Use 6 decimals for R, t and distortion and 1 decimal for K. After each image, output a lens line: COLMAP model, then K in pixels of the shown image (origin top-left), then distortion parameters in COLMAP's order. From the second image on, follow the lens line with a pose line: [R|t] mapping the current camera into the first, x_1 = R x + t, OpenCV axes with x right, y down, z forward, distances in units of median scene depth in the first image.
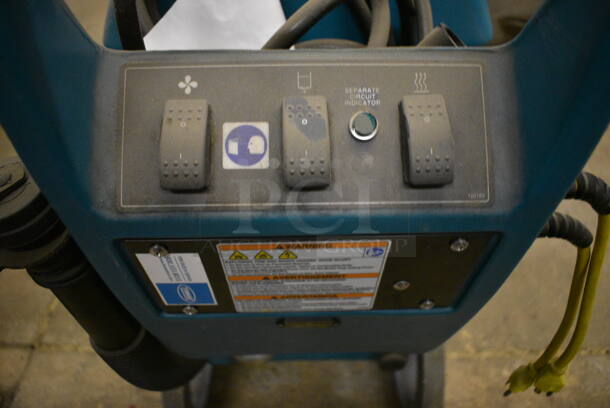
lens RADIAL K [[462.7, 0, 305.0], [0, 462.7, 204.0], [0, 0, 1]] dist [-0.117704, 0.036108]
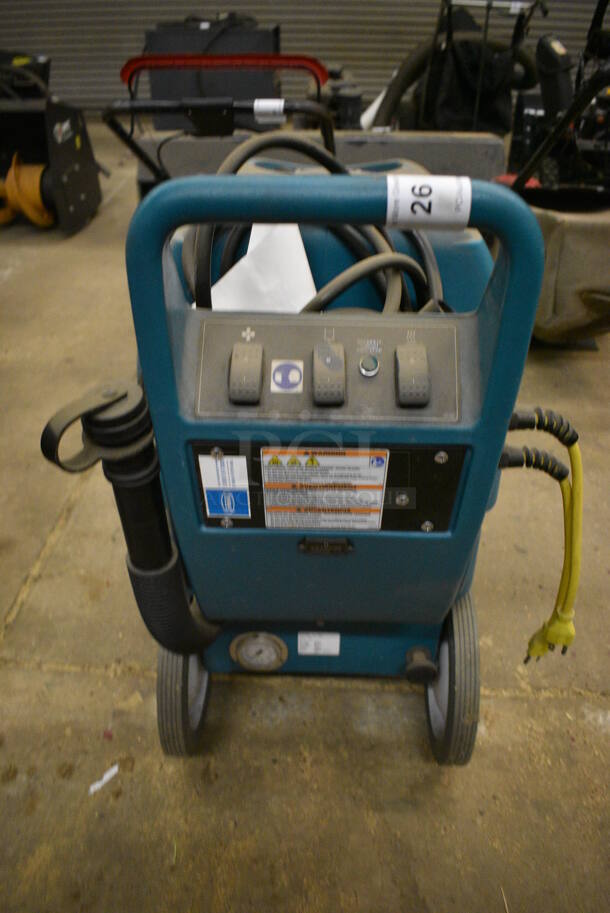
lens RADIAL K [[692.6, 0, 305.0], [0, 692.6, 456.5], [0, 0, 1]] dist [-0.117704, 0.036108]
pose [[0.998595, 0.035950, -0.038943, 0.019081], [-0.041077, 0.989289, -0.140069, 0.384333], [0.033491, 0.141472, 0.989376, -1.003774]]
